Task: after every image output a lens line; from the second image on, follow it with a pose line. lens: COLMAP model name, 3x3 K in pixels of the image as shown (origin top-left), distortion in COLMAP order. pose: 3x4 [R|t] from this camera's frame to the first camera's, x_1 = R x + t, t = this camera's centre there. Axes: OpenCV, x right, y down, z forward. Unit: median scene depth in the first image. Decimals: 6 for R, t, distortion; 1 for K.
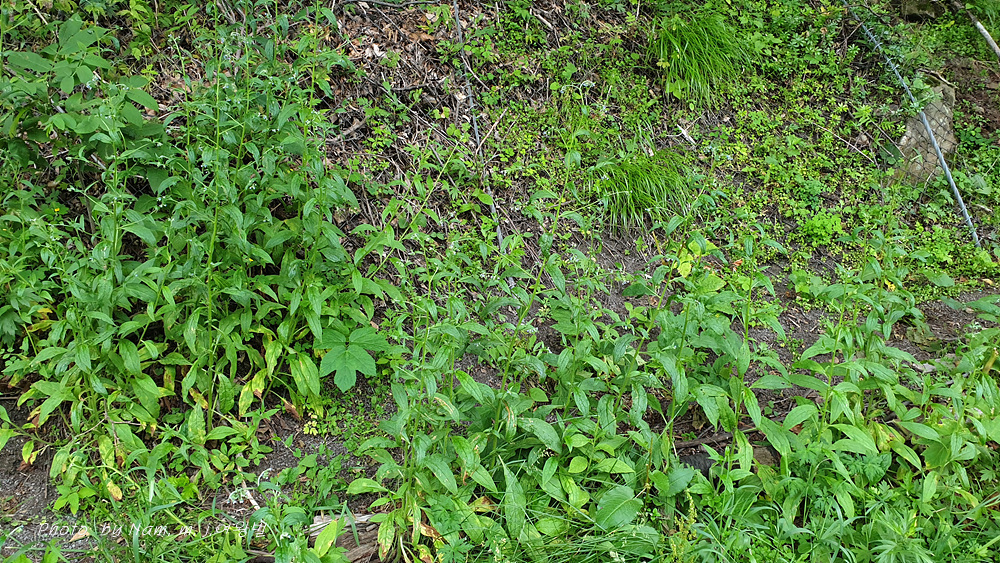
lens RADIAL K [[783.0, 0, 479.9], [0, 783.0, 276.4], [0, 0, 1]] dist [-0.002914, -0.002387]
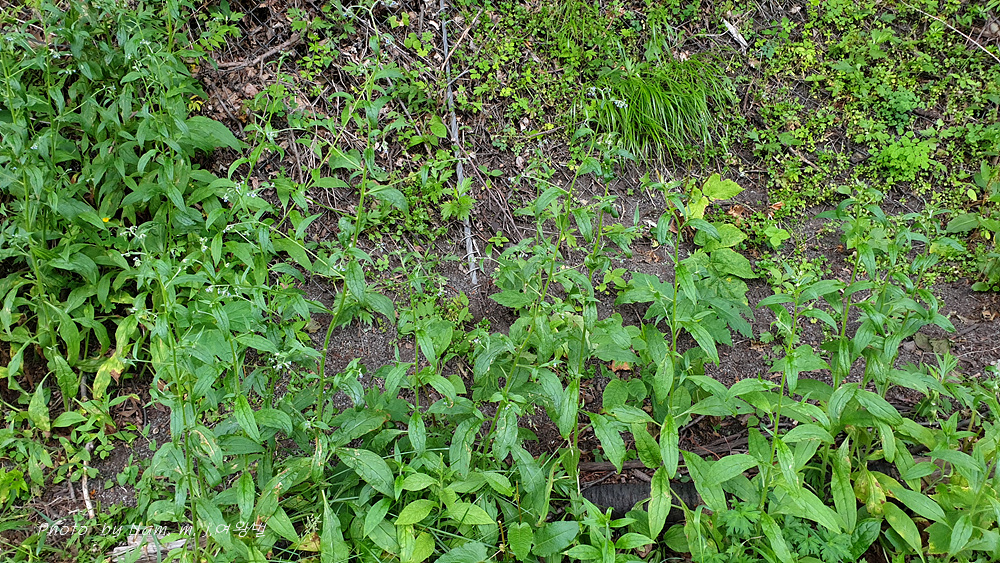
lens RADIAL K [[783.0, 0, 479.9], [0, 783.0, 276.4], [0, 0, 1]] dist [-0.002914, -0.002387]
pose [[0.977722, 0.029799, -0.207776, 0.207338], [-0.000136, 0.989961, 0.141340, -0.058098], [0.209902, -0.138163, 0.967911, 0.185357]]
